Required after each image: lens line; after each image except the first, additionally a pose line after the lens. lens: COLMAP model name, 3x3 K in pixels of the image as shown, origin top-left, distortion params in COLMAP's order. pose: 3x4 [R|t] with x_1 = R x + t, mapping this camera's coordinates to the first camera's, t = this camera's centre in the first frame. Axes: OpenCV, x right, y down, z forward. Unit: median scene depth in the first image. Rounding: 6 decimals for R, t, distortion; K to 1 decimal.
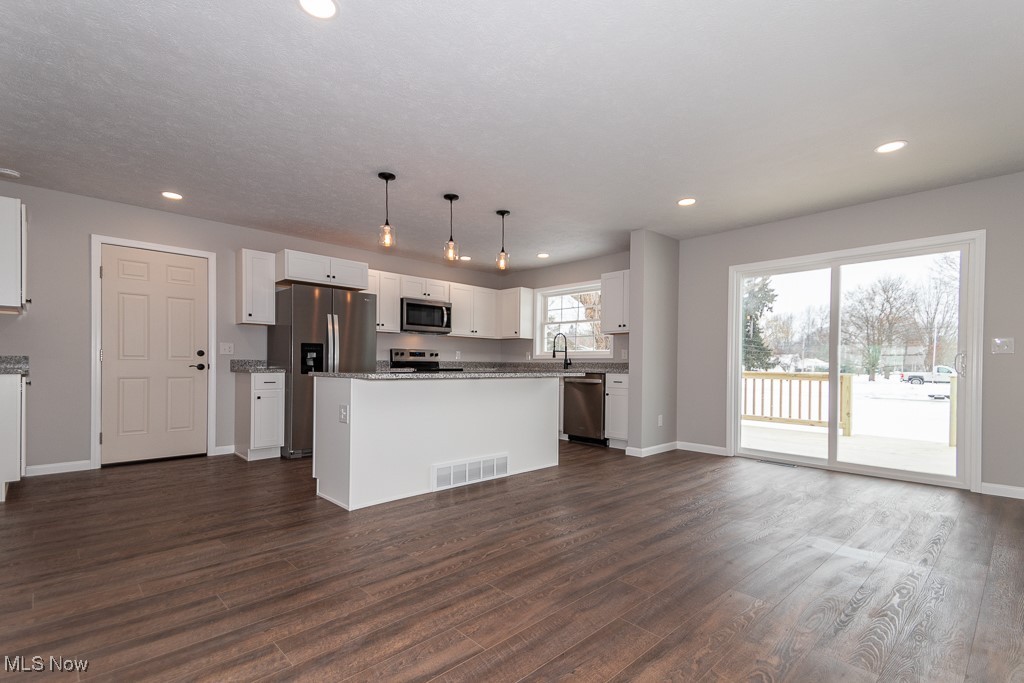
lens RADIAL K [[485.7, 0, 512.0], [0, 485.7, 341.5], [0, 0, 1]] dist [0.030028, -0.000544]
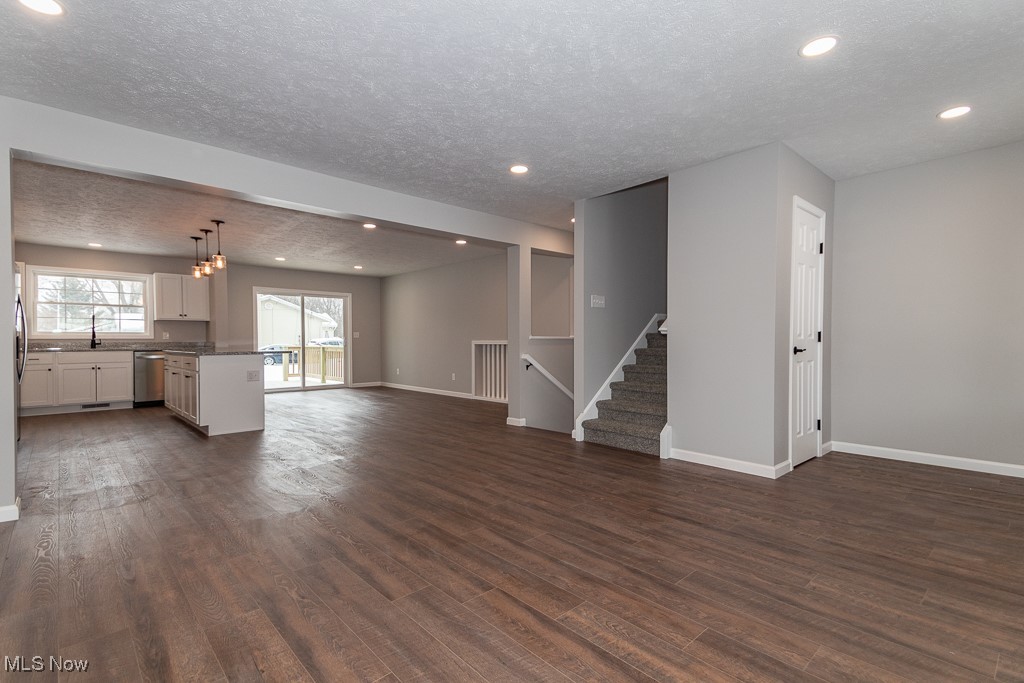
lens RADIAL K [[485.7, 0, 512.0], [0, 485.7, 341.5], [0, 0, 1]] dist [0.030028, -0.000544]
pose [[0.019700, -0.008604, 0.999769, -1.469873], [-0.050975, 0.998654, 0.009599, -0.026673], [-0.998506, -0.051153, 0.019235, 0.047604]]
